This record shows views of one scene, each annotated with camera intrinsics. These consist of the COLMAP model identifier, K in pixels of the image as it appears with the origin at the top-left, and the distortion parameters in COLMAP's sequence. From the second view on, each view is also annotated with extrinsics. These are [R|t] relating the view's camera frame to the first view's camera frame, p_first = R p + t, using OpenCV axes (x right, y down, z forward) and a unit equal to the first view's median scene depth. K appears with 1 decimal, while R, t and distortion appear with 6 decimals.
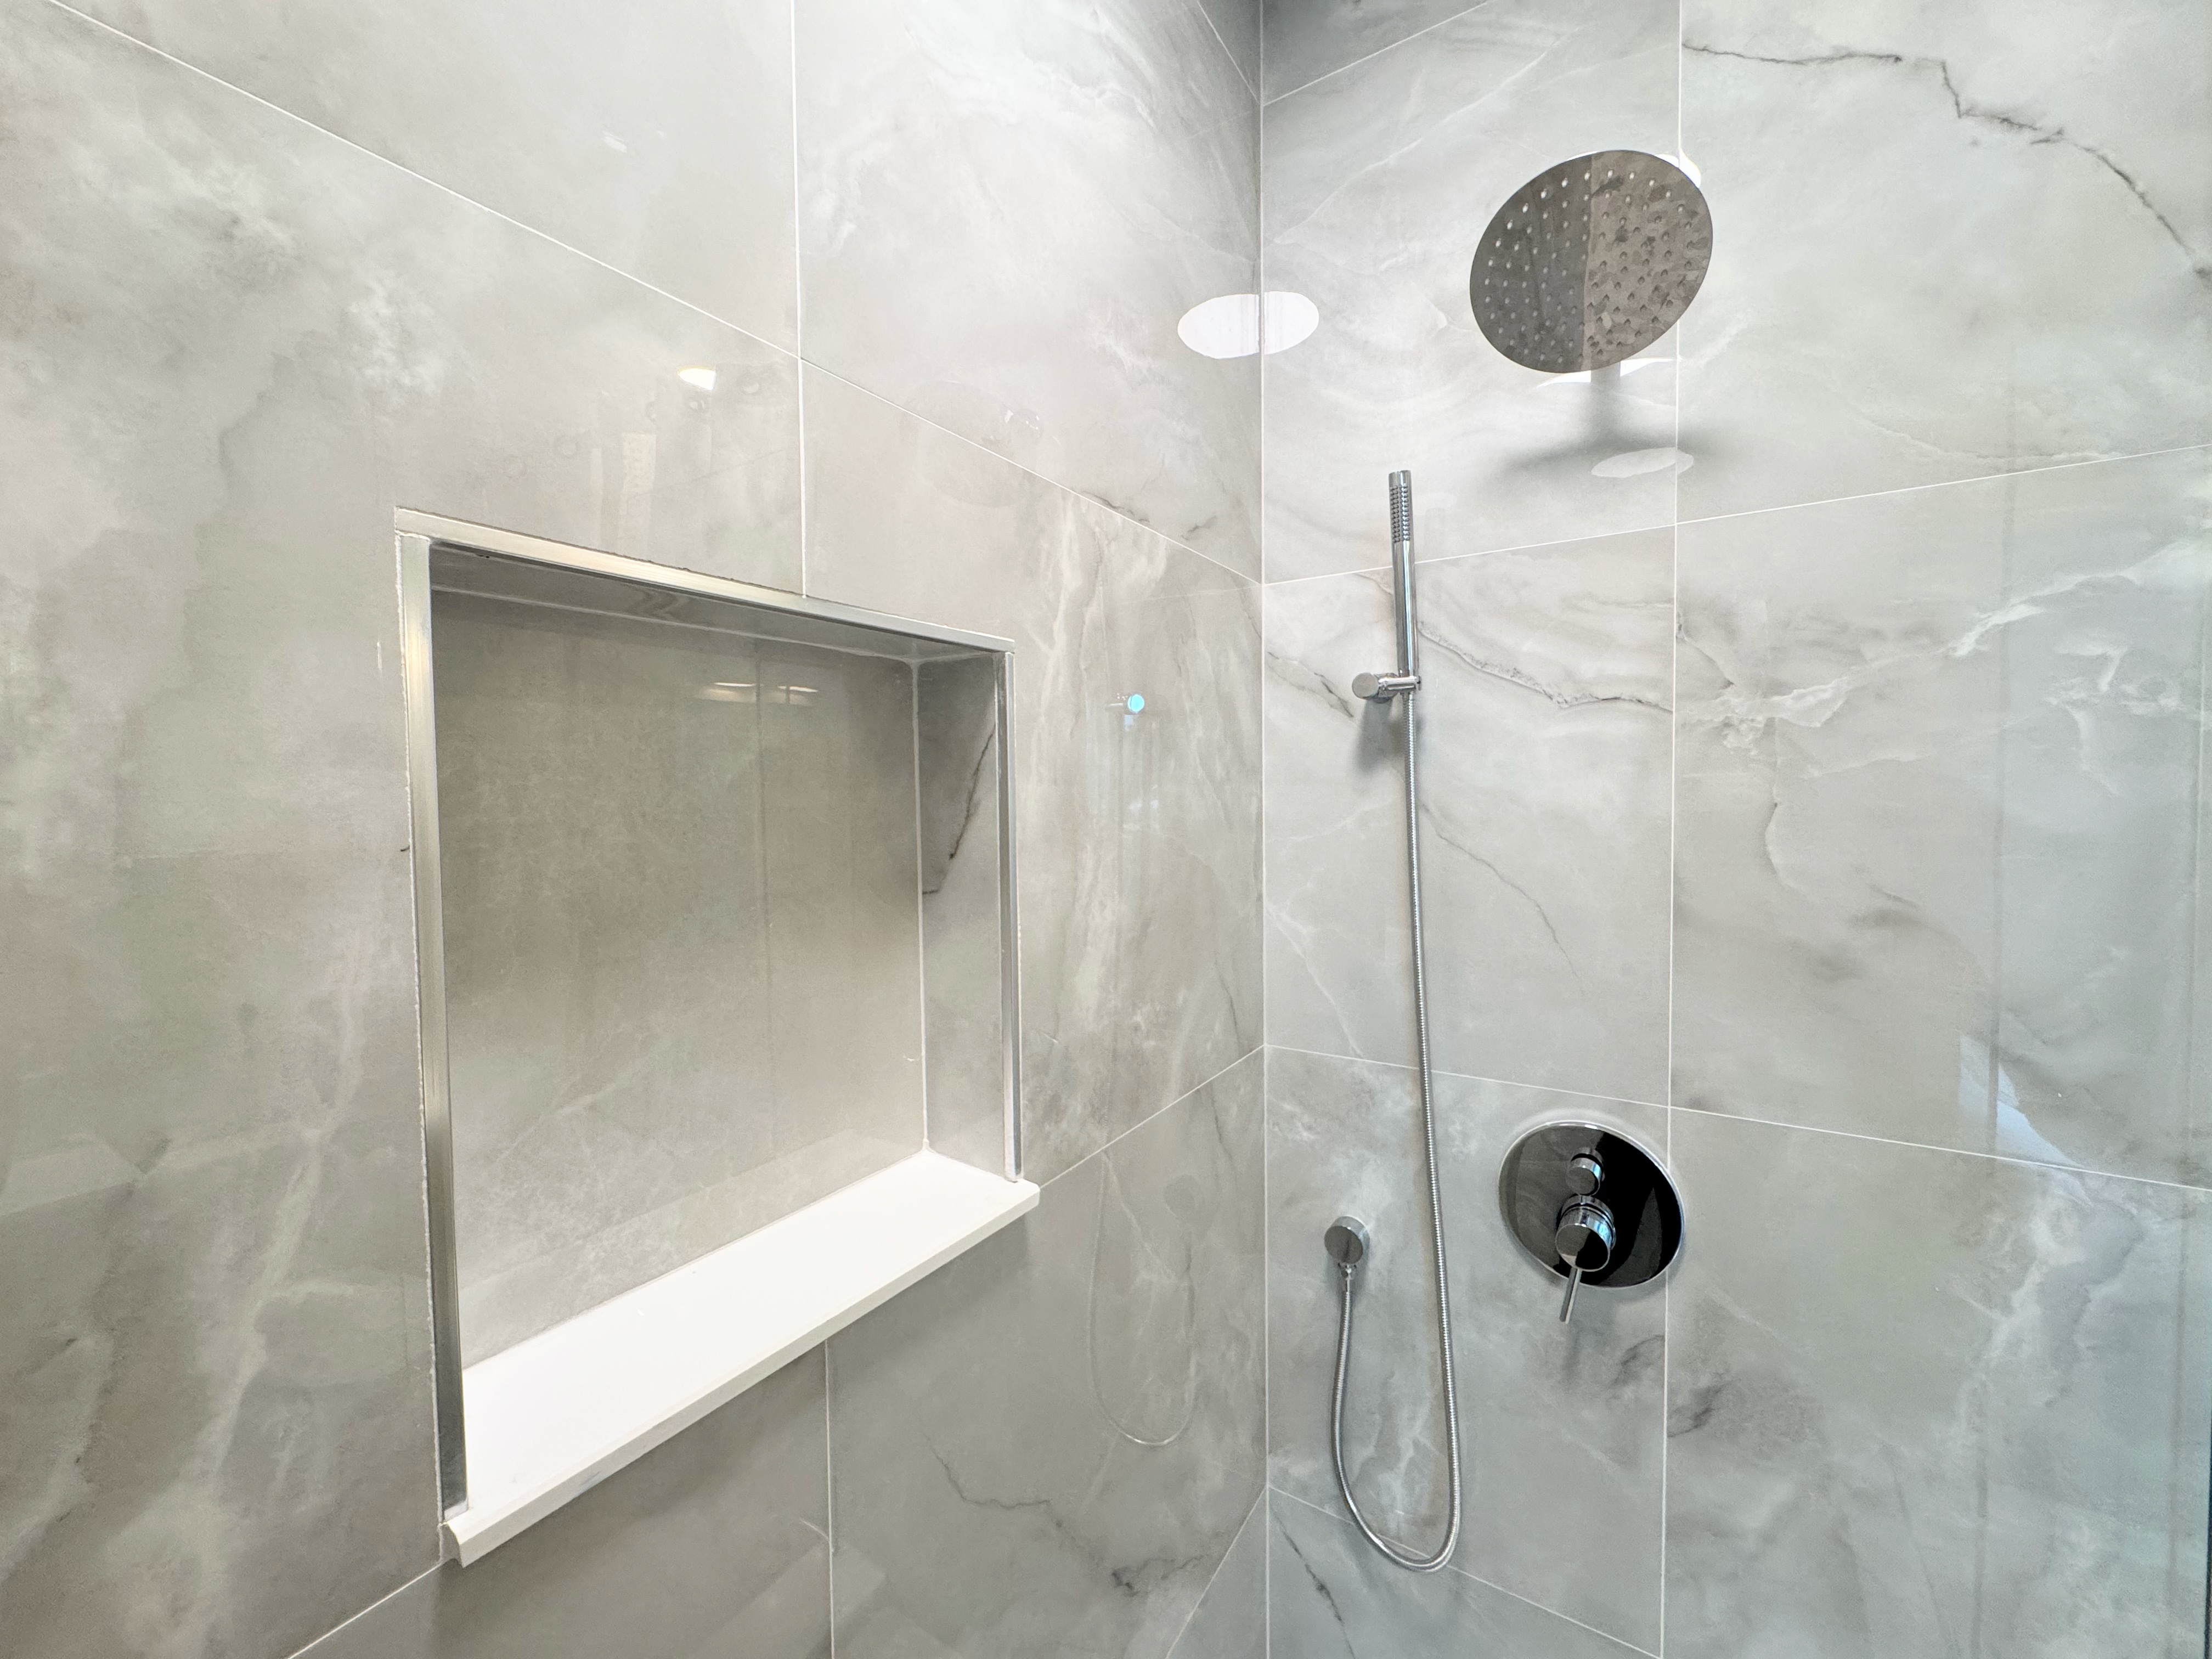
lens RADIAL K [[887.4, 0, 1101.6], [0, 887.4, 821.6], [0, 0, 1]] dist [-0.000828, -0.000469]
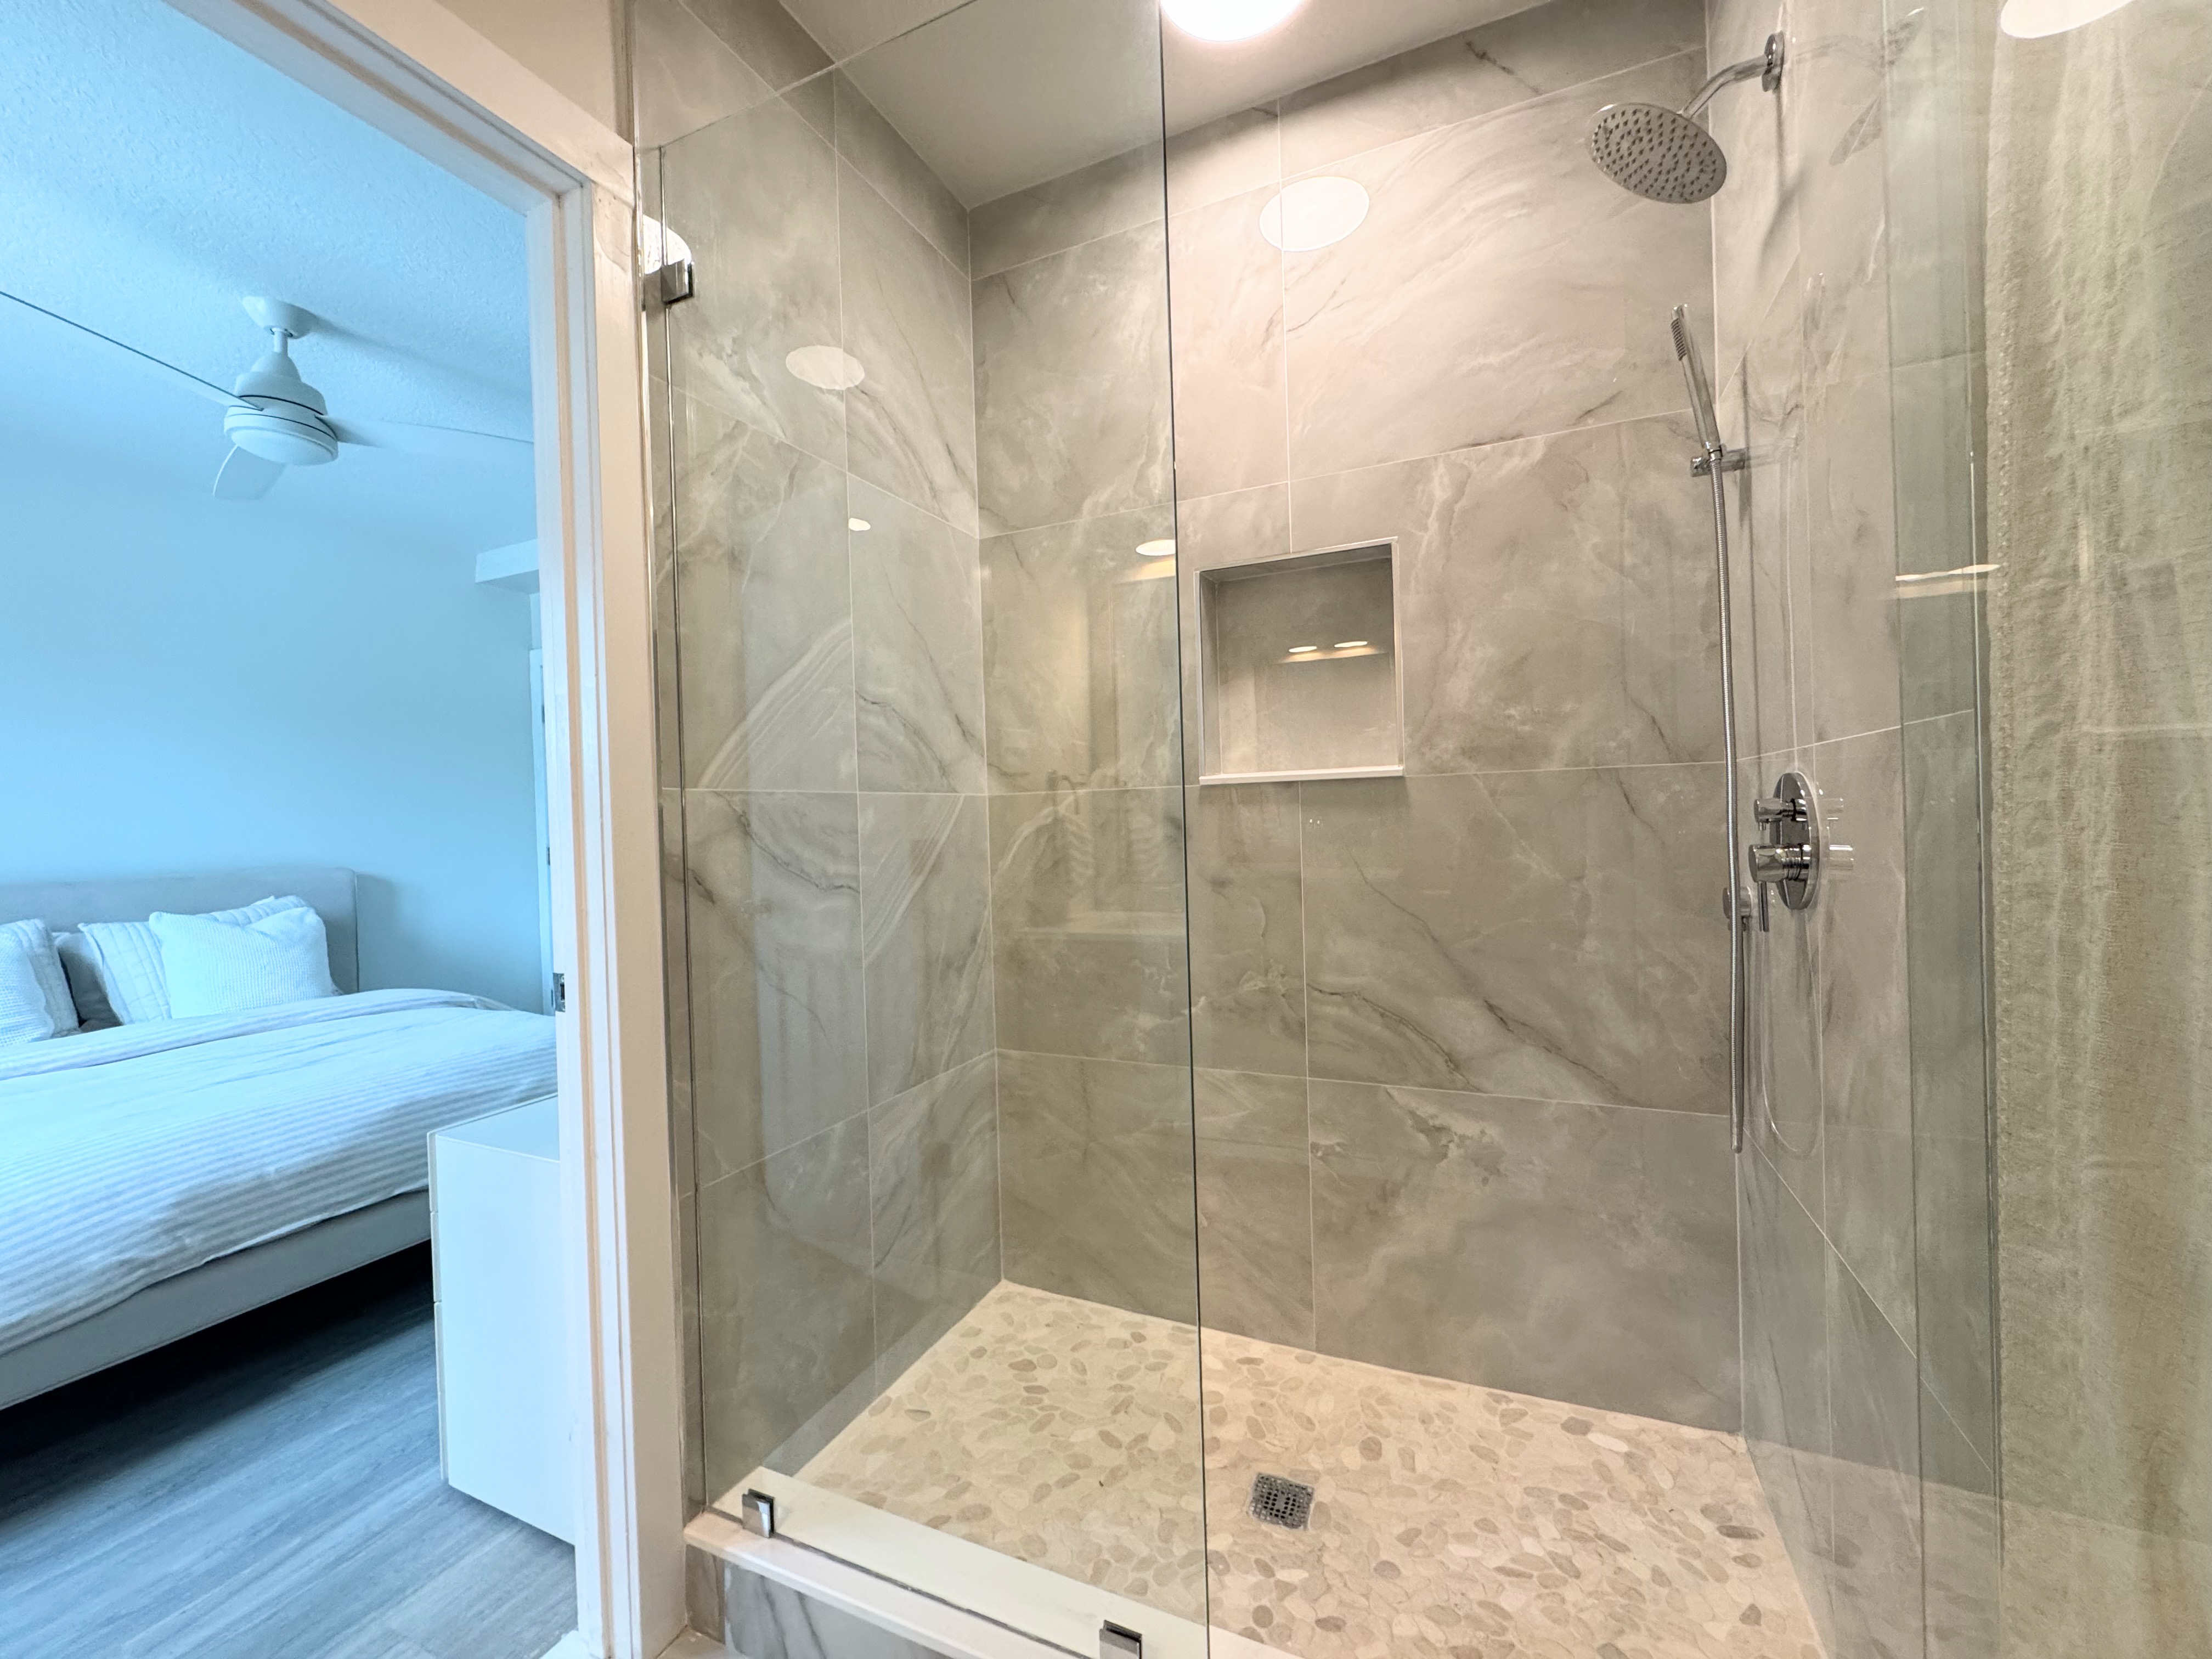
lens RADIAL K [[887.4, 0, 1094.6], [0, 887.4, 825.2], [0, 0, 1]] dist [-0.000828, -0.000469]
pose [[0.139632, 0.016950, -0.990058, 1.753214], [-0.008296, 0.999838, 0.015948, 0.437771], [0.990169, 0.005986, 0.139750, -0.105377]]
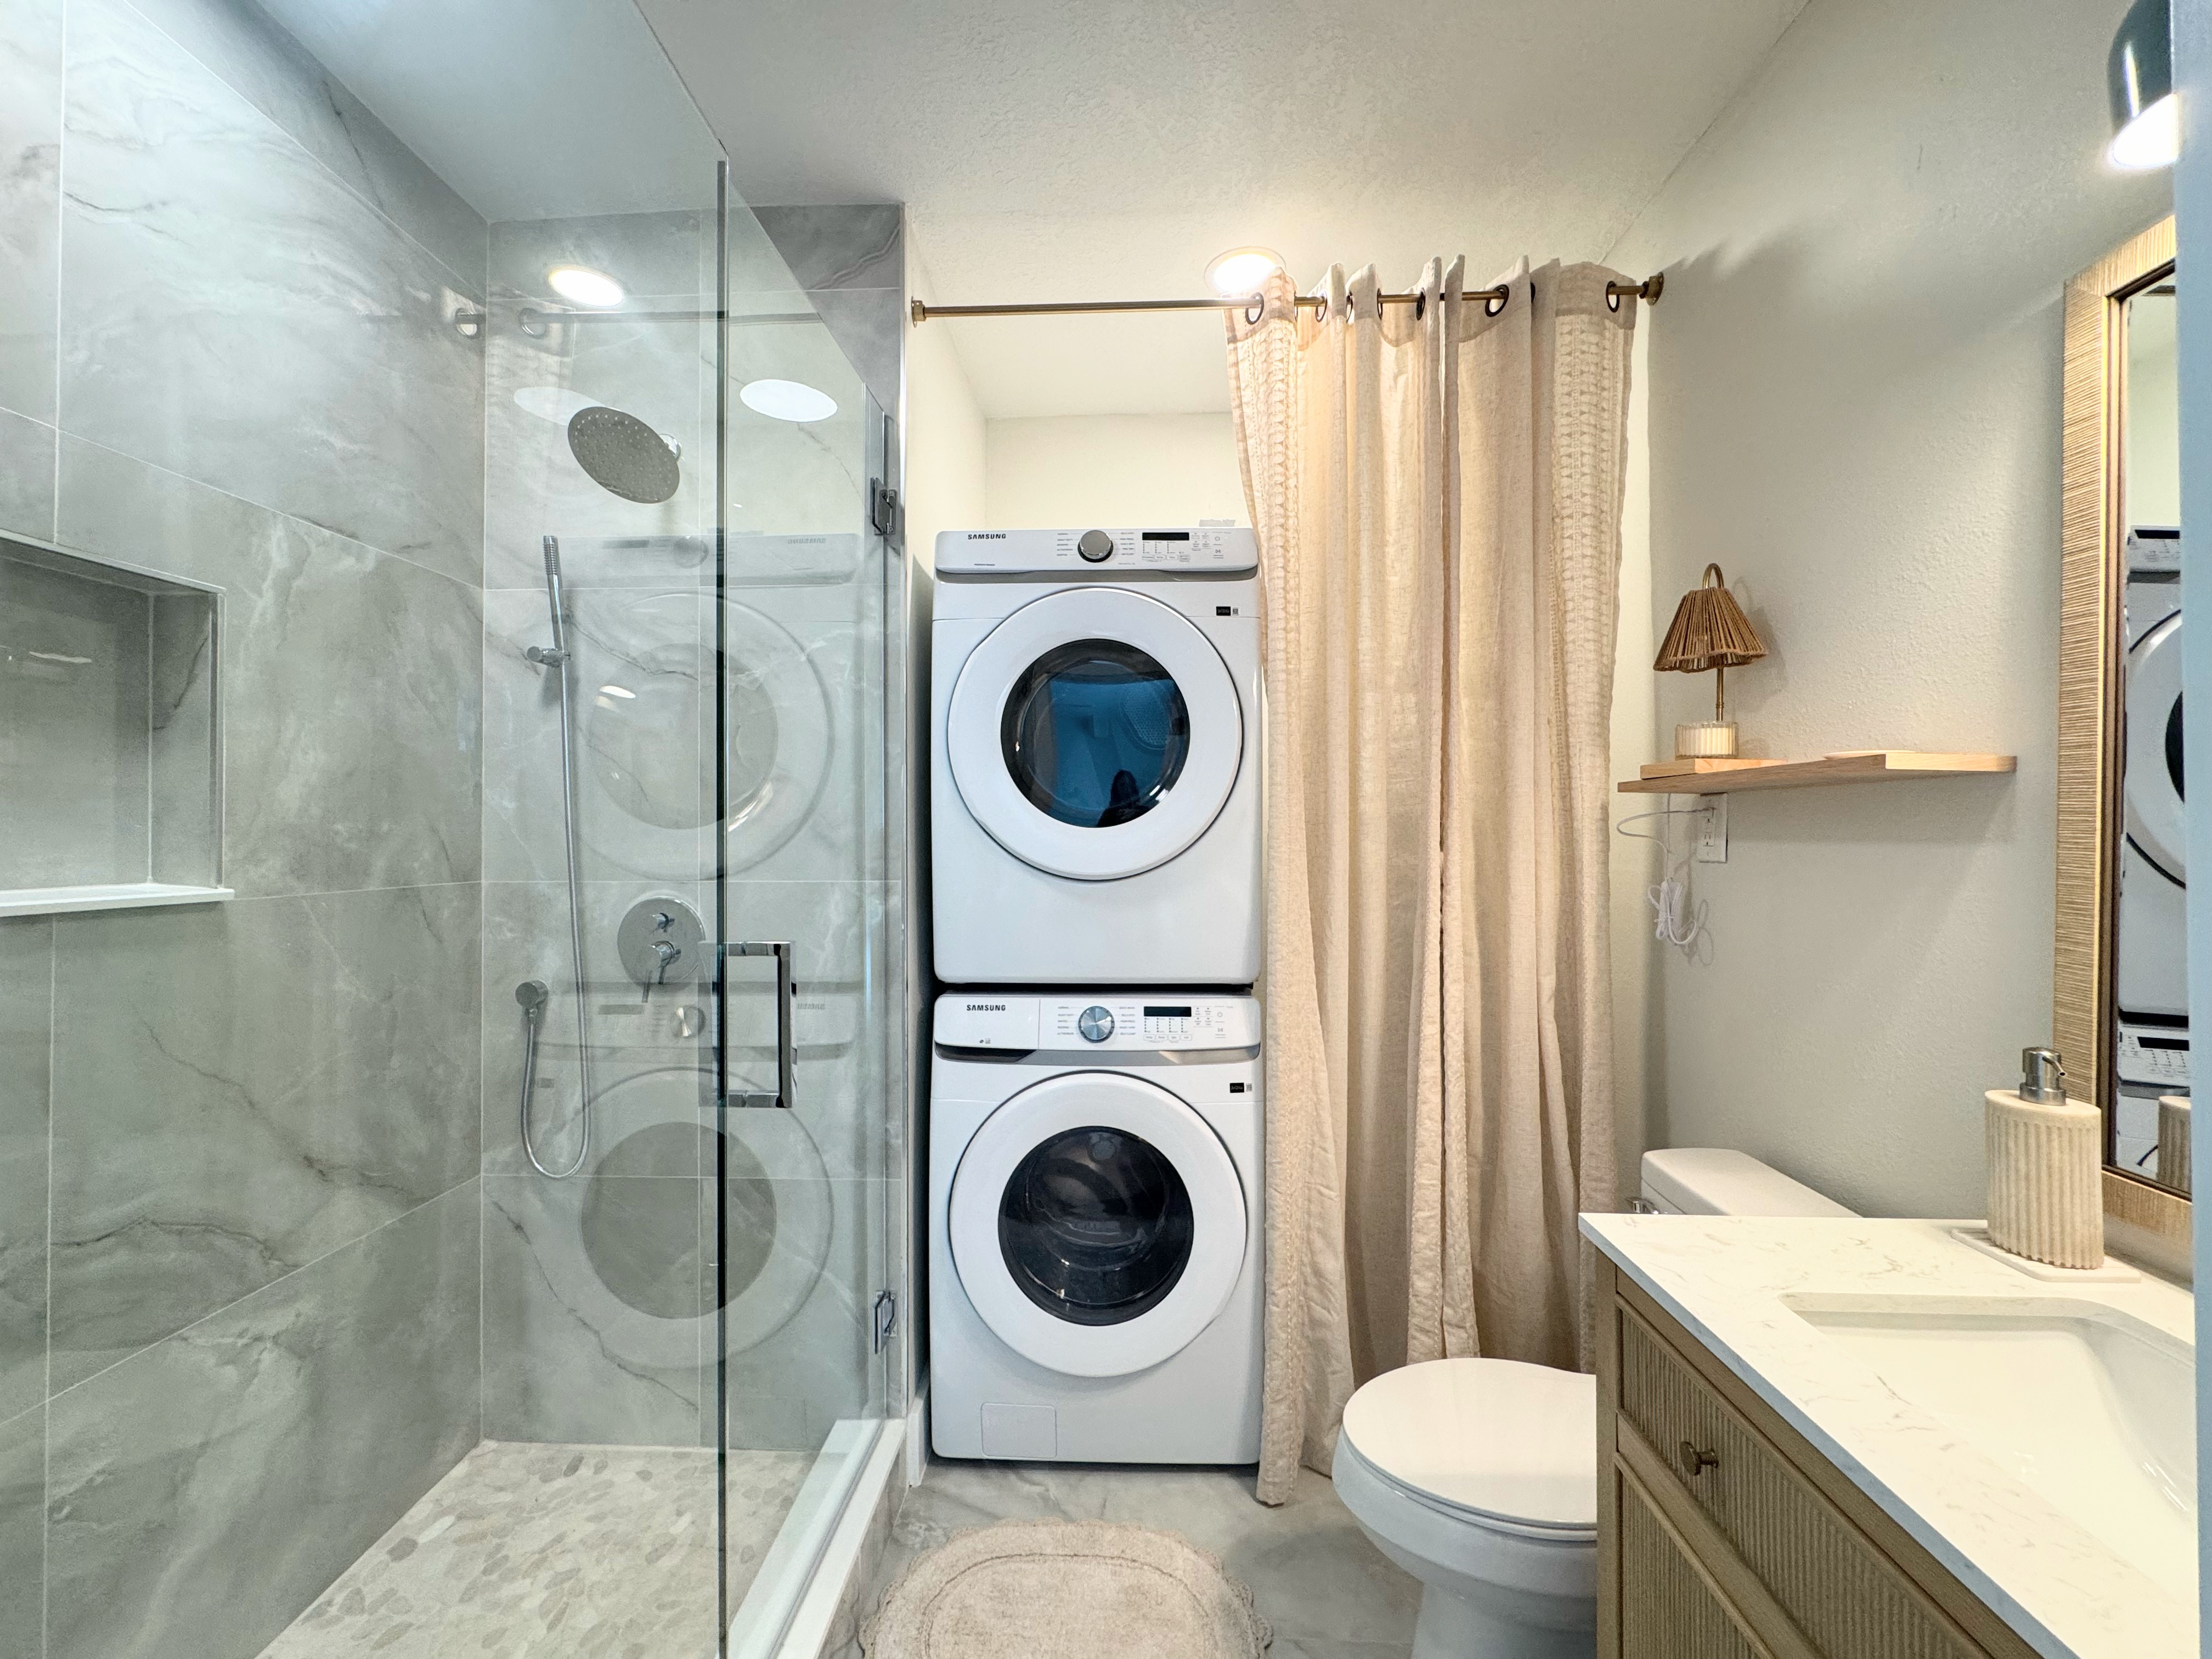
lens RADIAL K [[887.4, 0, 1116.0], [0, 887.4, 823.8], [0, 0, 1]] dist [-0.000828, -0.000469]
pose [[0.854515, 0.016016, 0.519180, 0.430571], [0.010569, 0.998781, -0.048206, 0.314941], [-0.519319, 0.046680, 0.853305, -1.209616]]
